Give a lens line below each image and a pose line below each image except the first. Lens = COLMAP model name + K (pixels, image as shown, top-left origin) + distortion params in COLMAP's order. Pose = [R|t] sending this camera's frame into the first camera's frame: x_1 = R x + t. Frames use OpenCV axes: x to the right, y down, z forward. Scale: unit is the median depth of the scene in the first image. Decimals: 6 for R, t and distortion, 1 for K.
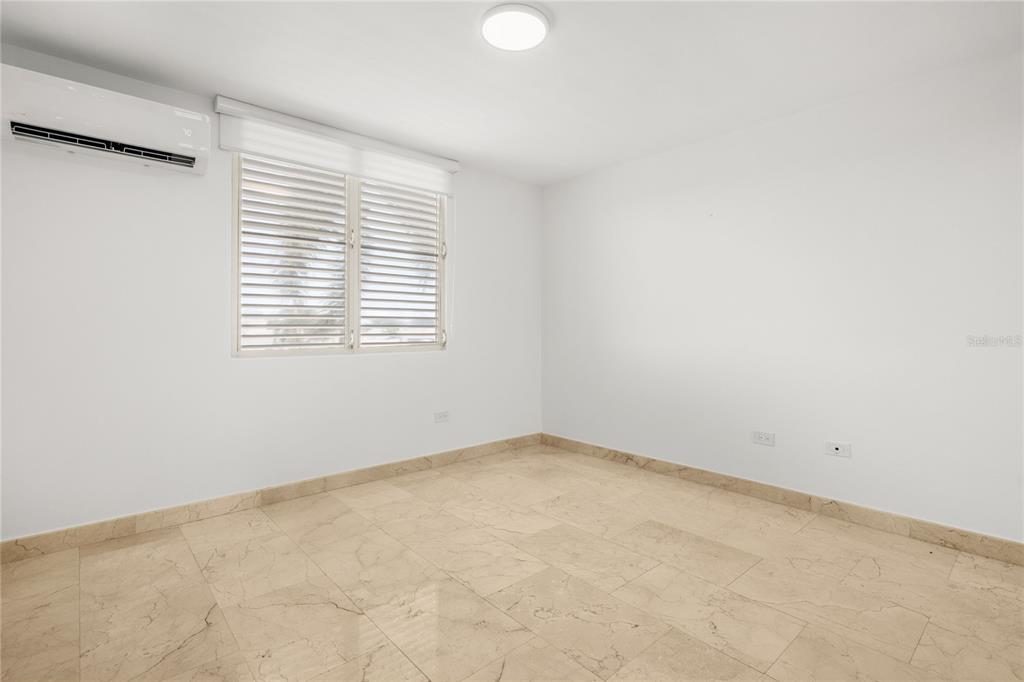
lens RADIAL K [[489.0, 0, 512.0], [0, 489.0, 321.0], [0, 0, 1]] dist [-0.001248, -0.000353]
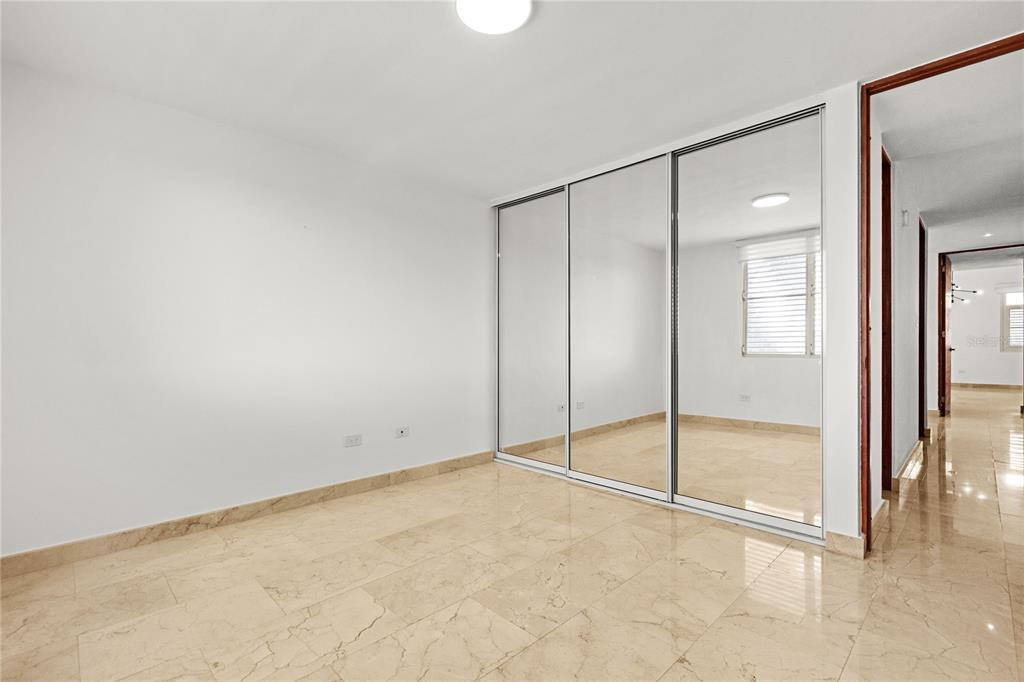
lens RADIAL K [[460.4, 0, 512.0], [0, 460.4, 341.0], [0, 0, 1]] dist [-0.015515, 0.000020]
pose [[-0.046983, 0.004180, 0.998887, -0.637607], [-0.004024, 0.999982, -0.004373, 0.015454], [-0.998888, -0.004225, -0.046965, 0.773391]]
